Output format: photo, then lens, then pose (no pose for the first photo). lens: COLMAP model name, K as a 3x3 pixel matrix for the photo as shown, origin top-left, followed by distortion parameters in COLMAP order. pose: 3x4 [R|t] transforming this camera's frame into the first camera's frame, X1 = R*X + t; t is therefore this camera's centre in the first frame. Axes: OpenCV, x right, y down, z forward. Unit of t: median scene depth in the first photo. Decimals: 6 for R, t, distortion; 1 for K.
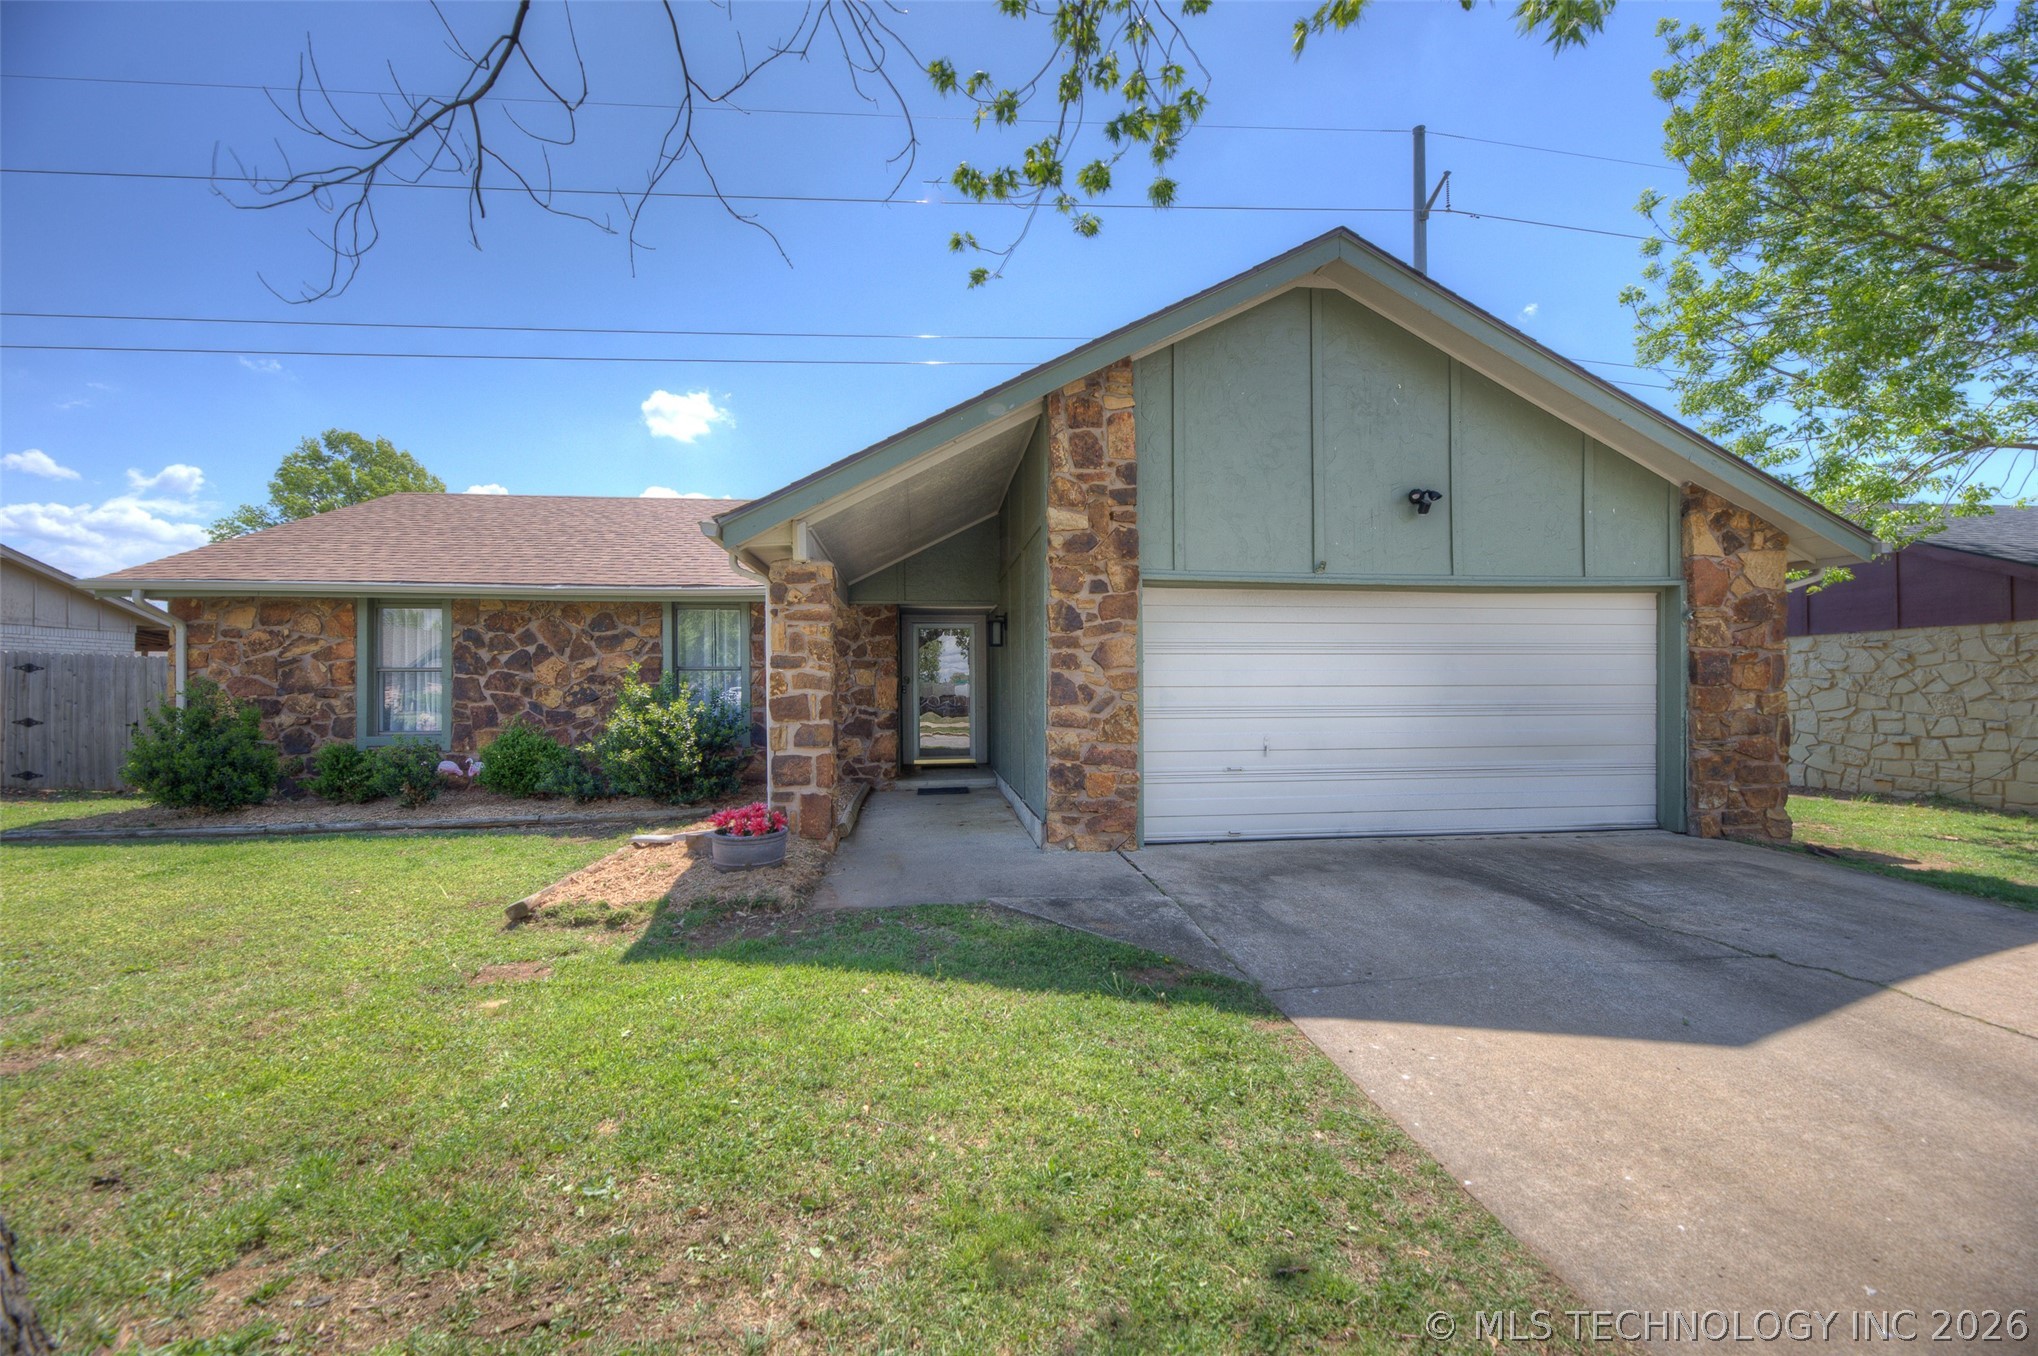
lens RADIAL K [[820.7, 0, 1015.5], [0, 820.7, 676.1], [0, 0, 1]] dist [0.009346, -0.003600]
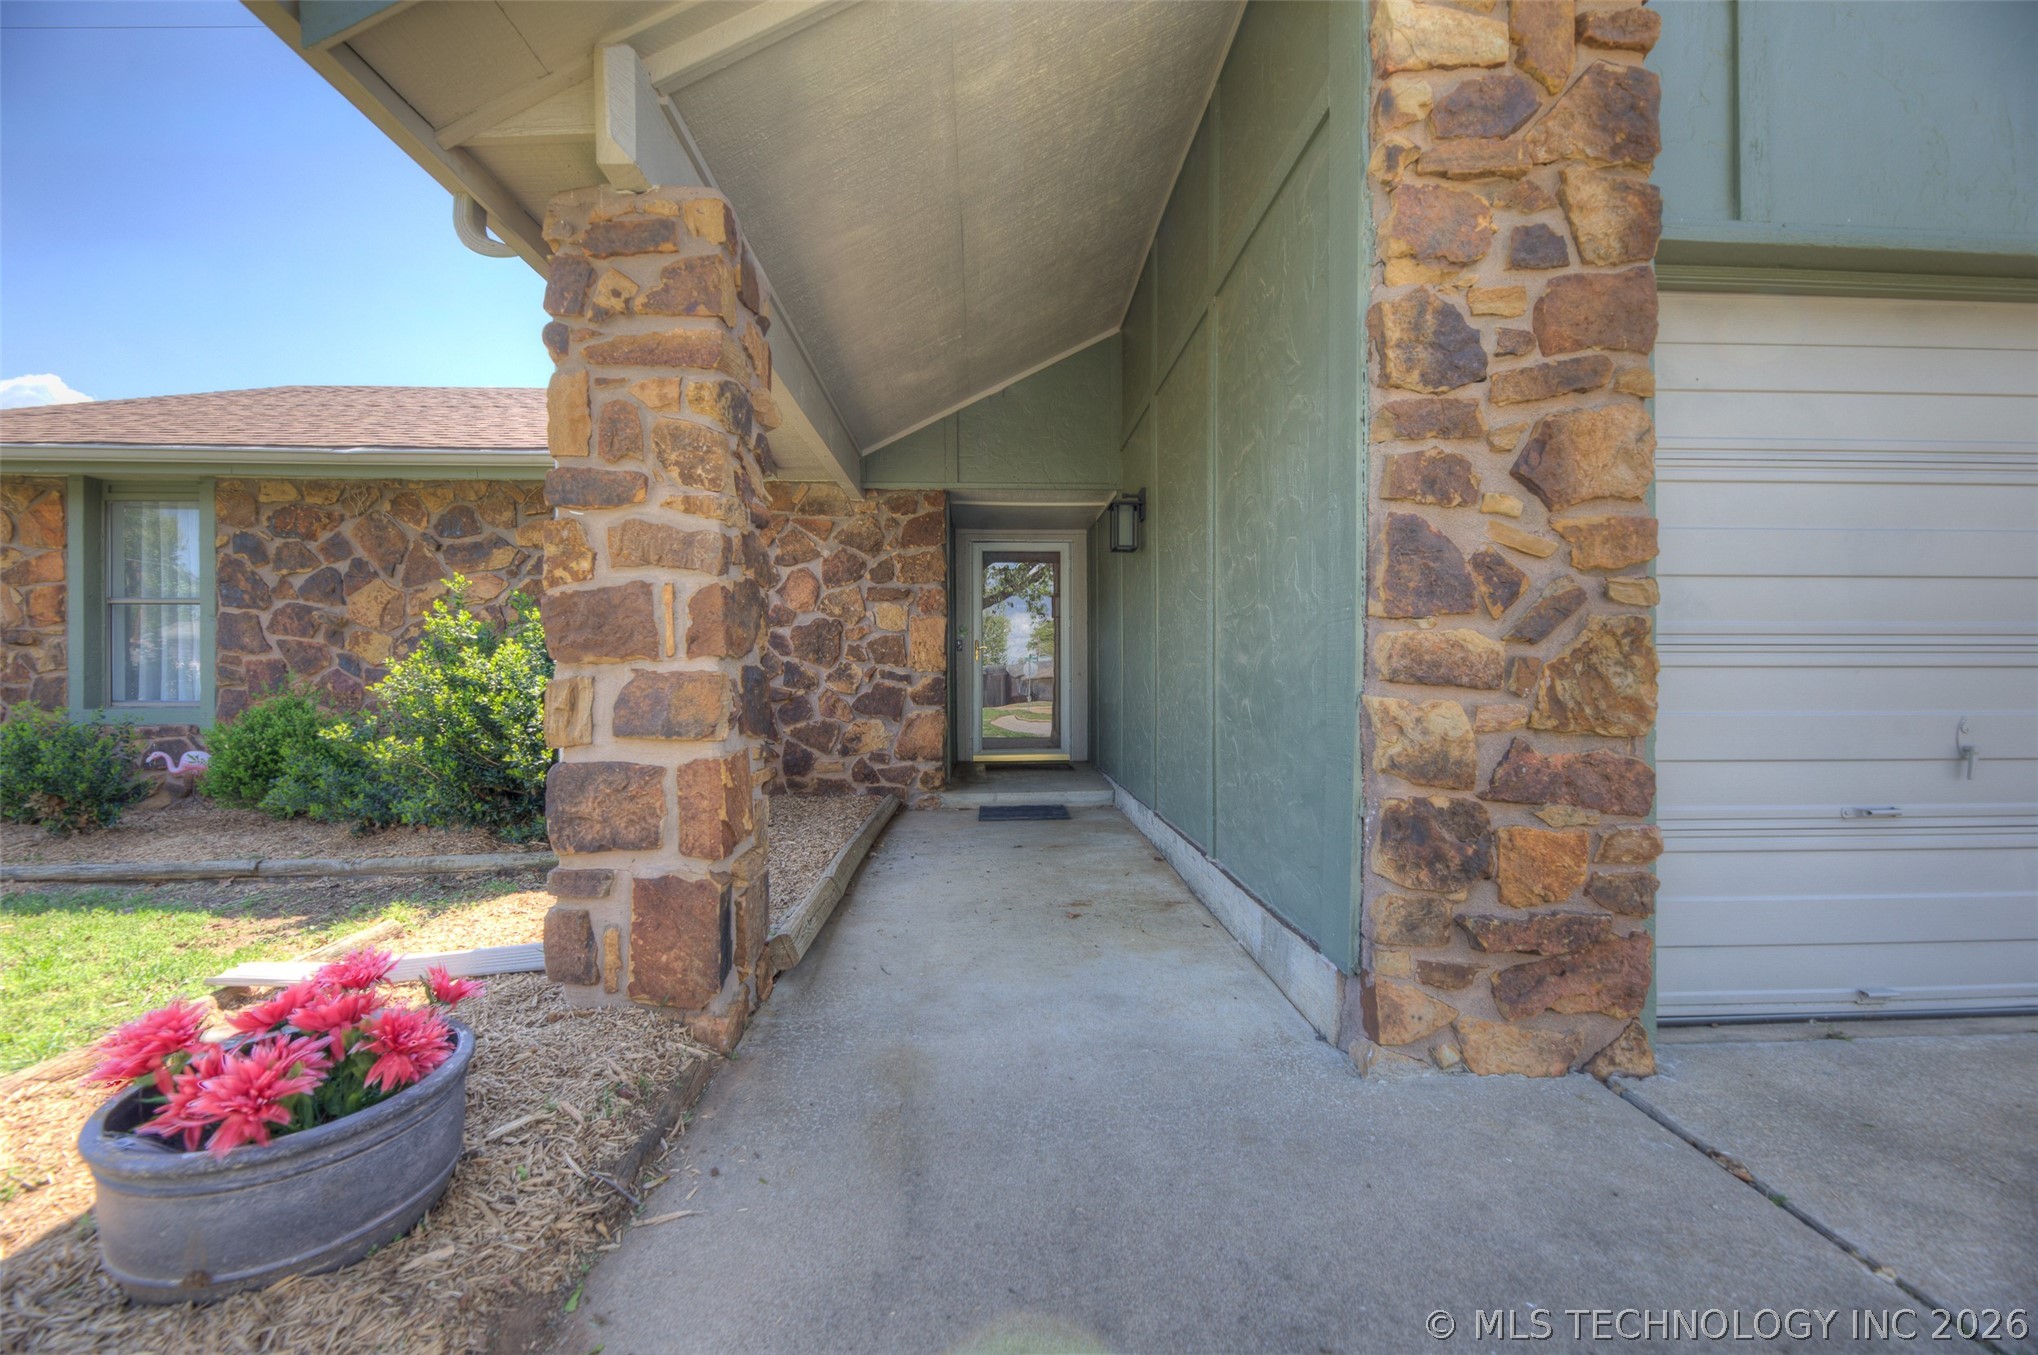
lens RADIAL K [[820.7, 0, 1019.6], [0, 820.7, 676.9], [0, 0, 1]] dist [0.009346, -0.003600]
pose [[0.997281, 0.005539, -0.073483, -0.059044], [-0.004190, 0.999820, 0.018508, 0.041444], [0.073572, -0.018150, 0.997125, 0.517030]]
